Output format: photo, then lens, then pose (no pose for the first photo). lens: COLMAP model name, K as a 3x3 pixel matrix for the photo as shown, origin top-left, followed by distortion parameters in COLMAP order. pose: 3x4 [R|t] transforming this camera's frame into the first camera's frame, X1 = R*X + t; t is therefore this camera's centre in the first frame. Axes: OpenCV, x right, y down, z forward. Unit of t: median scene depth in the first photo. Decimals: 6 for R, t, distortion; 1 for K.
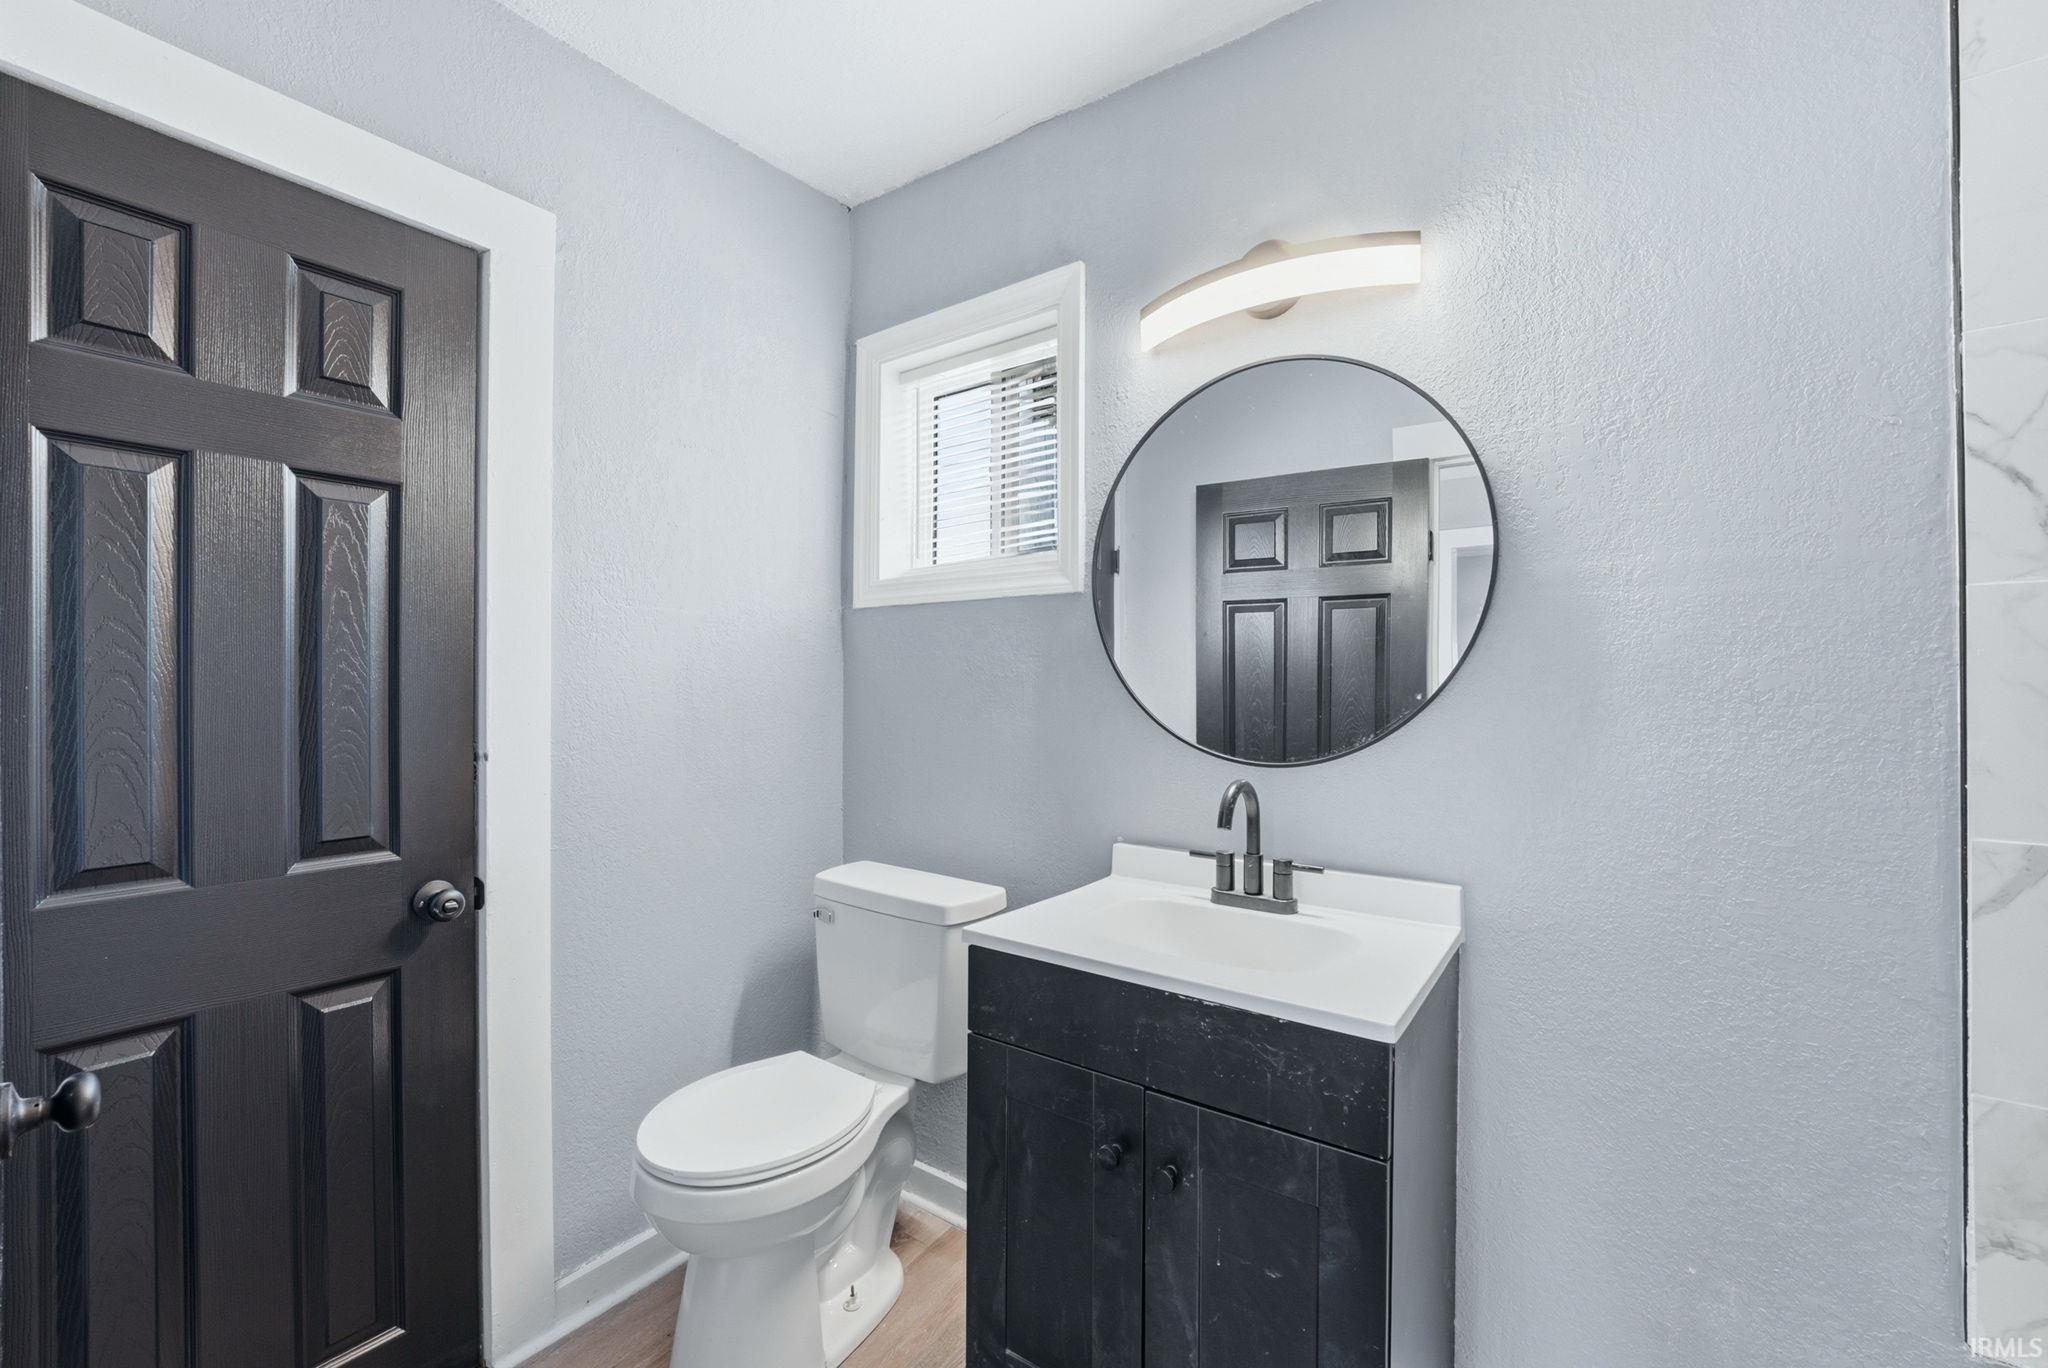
lens RADIAL K [[850.3, 0, 1024.0], [0, 850.3, 684.0], [0, 0, 1]] dist [-0.001751, -0.000206]
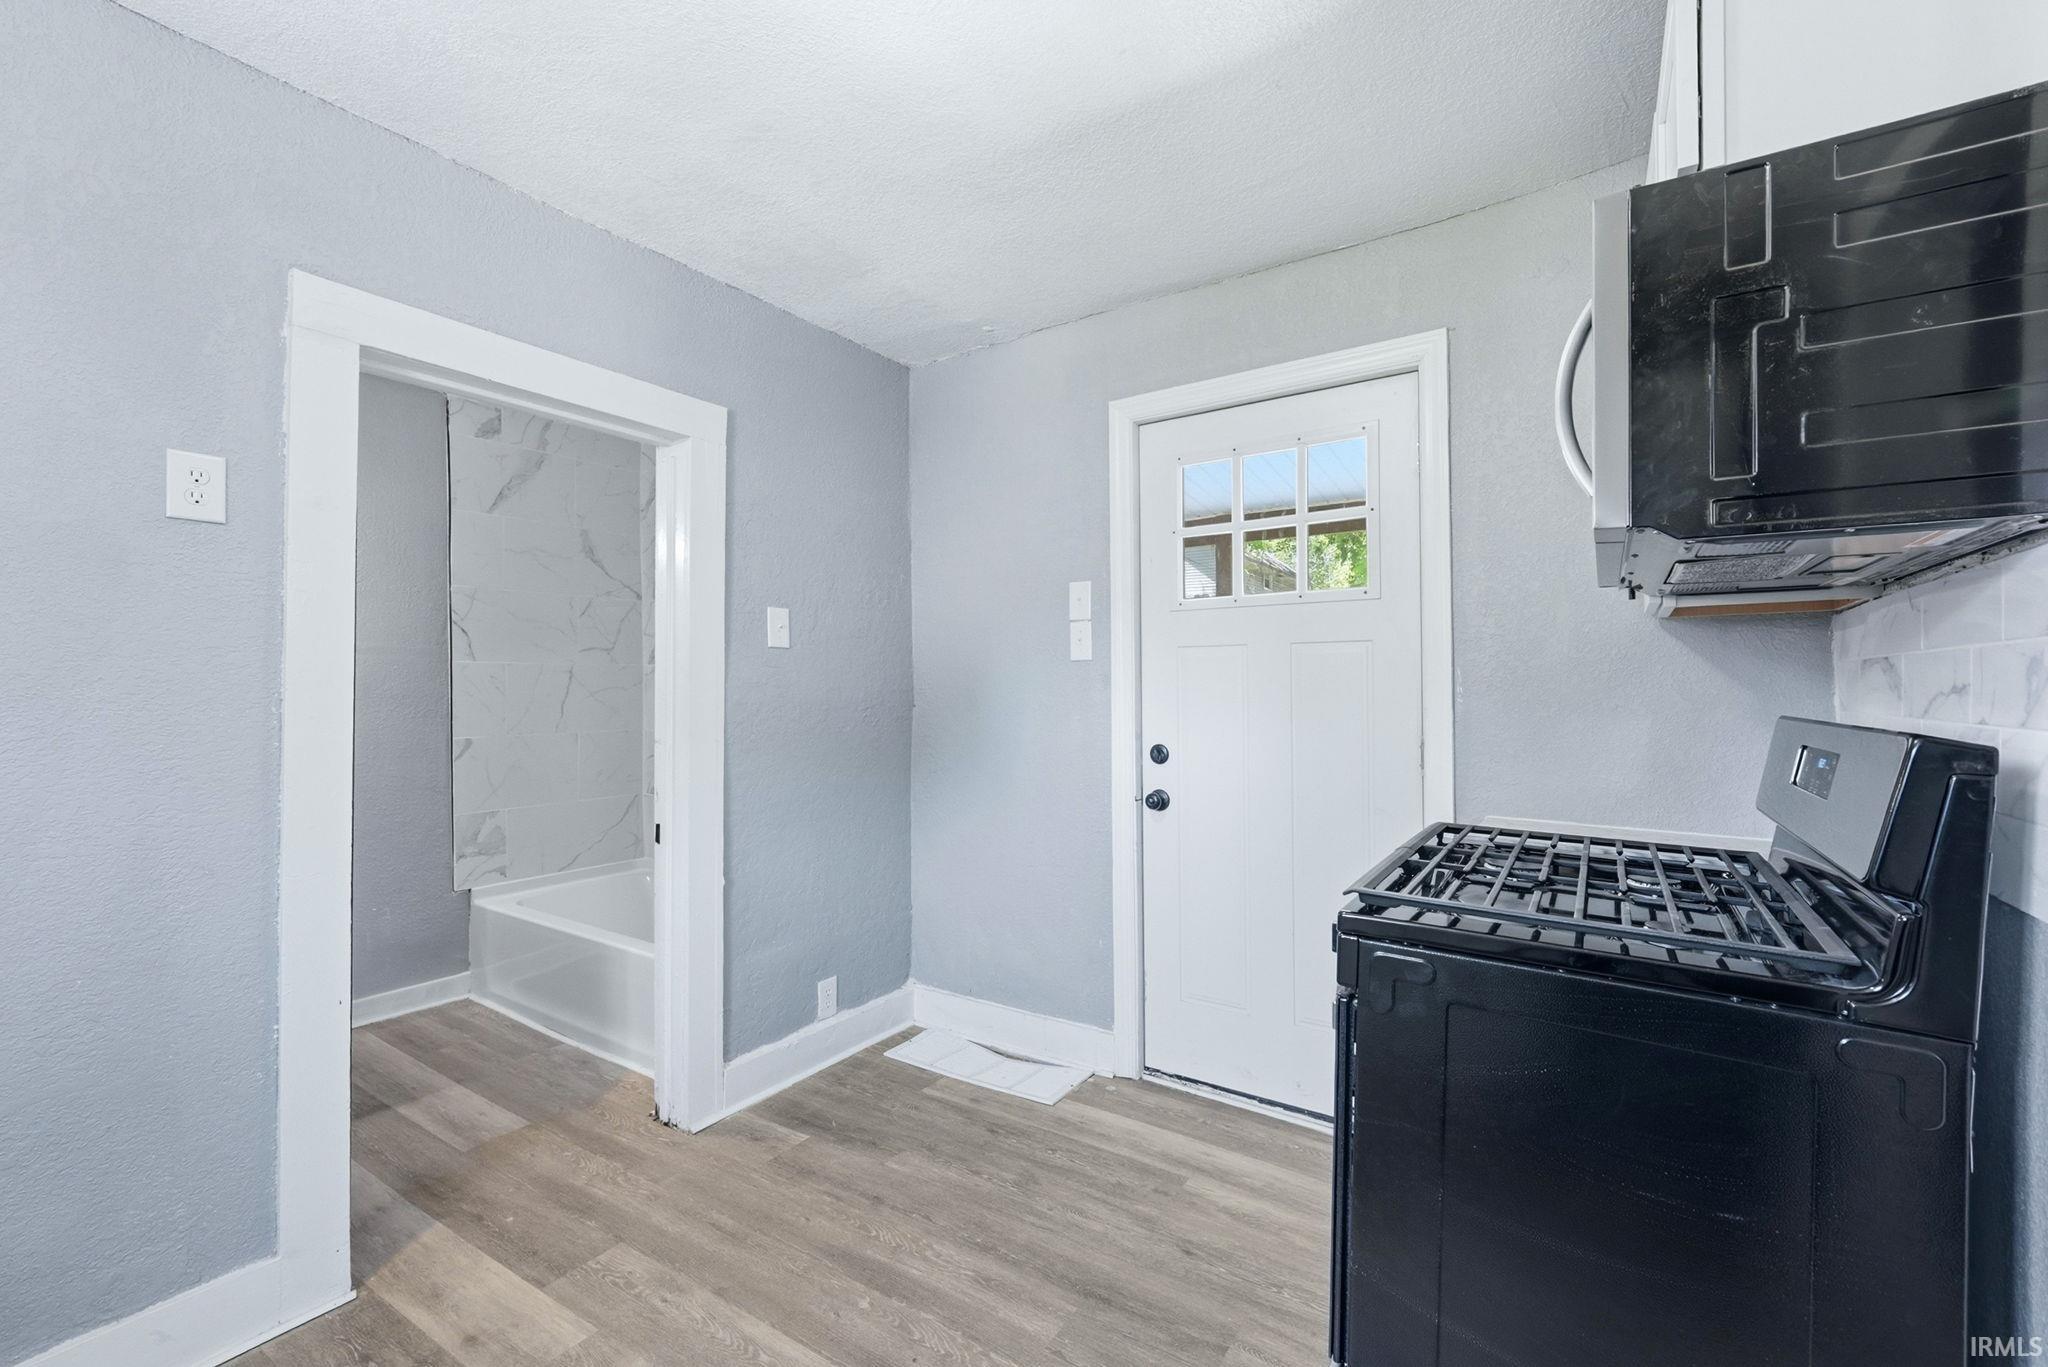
lens RADIAL K [[858.2, 0, 1024.0], [0, 858.2, 683.5], [0, 0, 1]] dist [-0.001640, 0.000135]
pose [[-0.033446, -0.001768, 0.999439, -2.097615], [-0.003735, 0.999992, 0.001644, -0.042801], [-0.999434, -0.003678, -0.033452, -1.016016]]
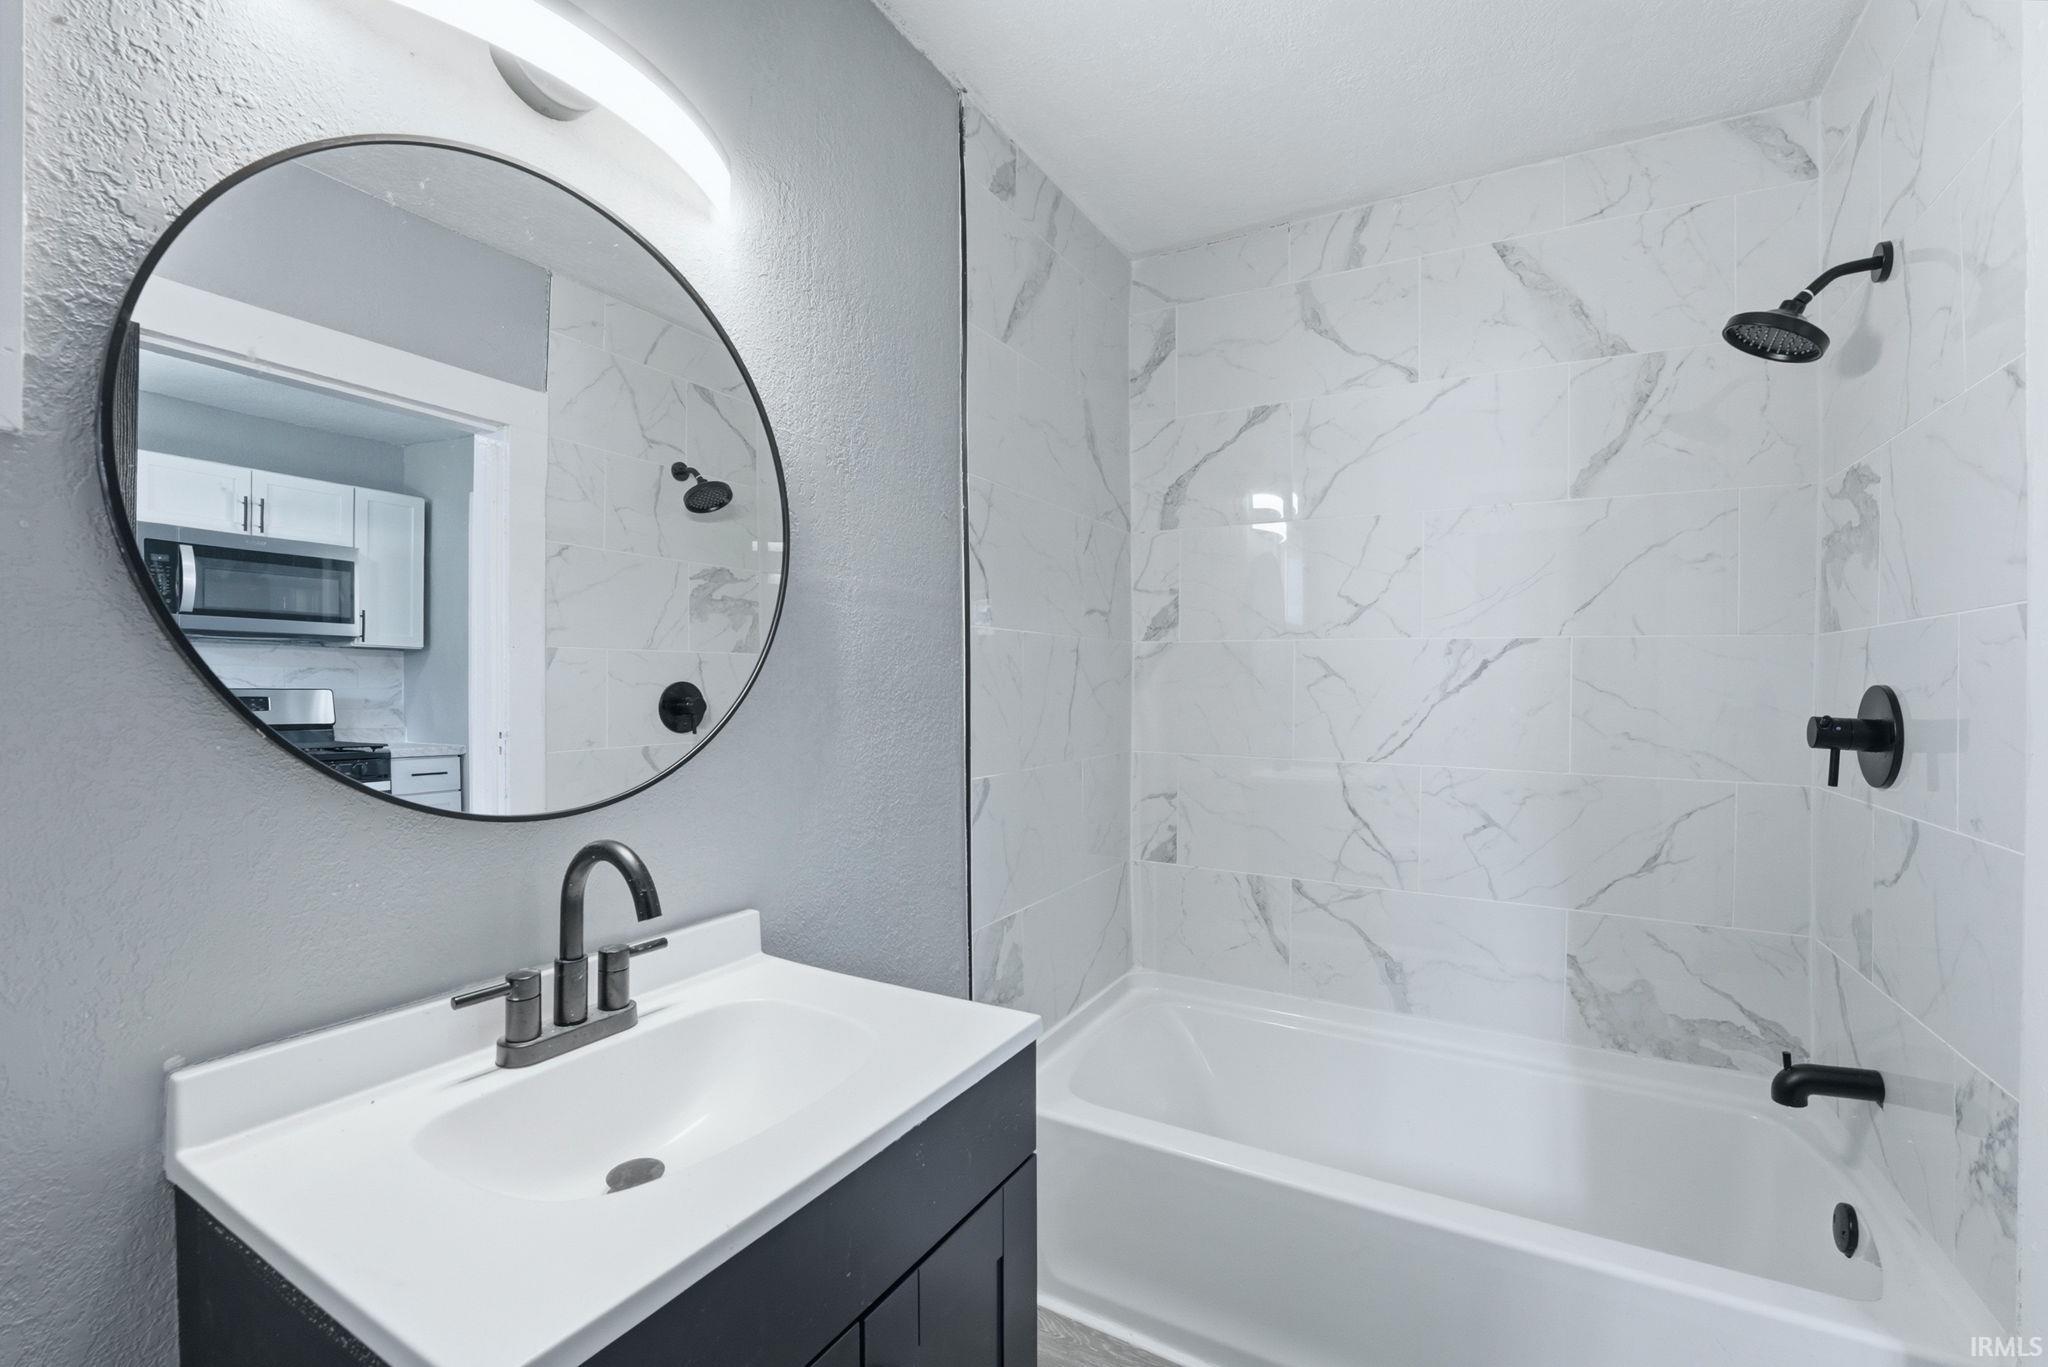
lens RADIAL K [[849.5, 0, 1036.3], [0, 849.5, 682.0], [0, 0, 1]] dist [-0.024993, 0.000040]
pose [[-0.107467, -0.000464, 0.994209, -0.499448], [-0.004844, 0.999988, -0.000057, -0.007379], [-0.994197, -0.004822, -0.107468, 0.948550]]
